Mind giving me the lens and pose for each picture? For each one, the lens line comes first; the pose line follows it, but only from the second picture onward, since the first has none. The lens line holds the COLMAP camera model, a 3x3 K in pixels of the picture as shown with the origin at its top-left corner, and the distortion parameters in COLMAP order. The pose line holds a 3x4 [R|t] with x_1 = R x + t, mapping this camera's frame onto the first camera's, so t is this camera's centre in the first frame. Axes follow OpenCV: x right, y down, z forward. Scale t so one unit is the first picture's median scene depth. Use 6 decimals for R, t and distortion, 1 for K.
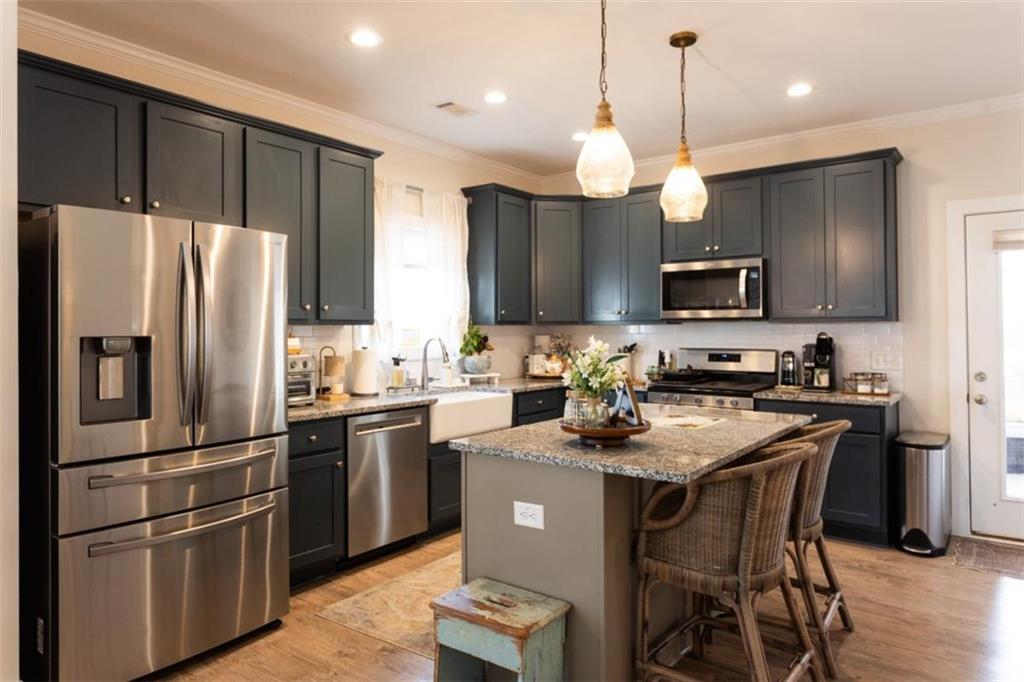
lens RADIAL K [[636.9, 0, 511.8], [0, 636.9, 329.9], [0, 0, 1]] dist [0.002469, 0.001260]
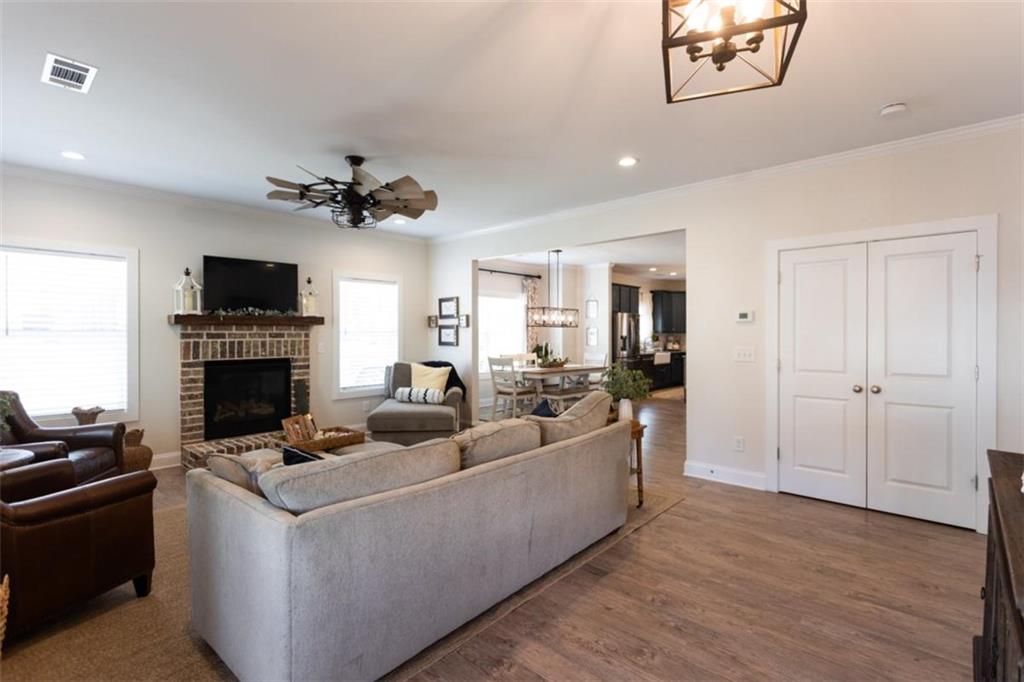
lens RADIAL K [[490.5, 0, 512.0], [0, 490.5, 341.0], [0, 0, 1]] dist [0.000632, 0.000050]
pose [[0.996644, 0.004177, -0.081749, -0.716427], [-0.003082, 0.999904, 0.013514, 0.001961], [0.081798, -0.013216, 0.996561, -1.924989]]
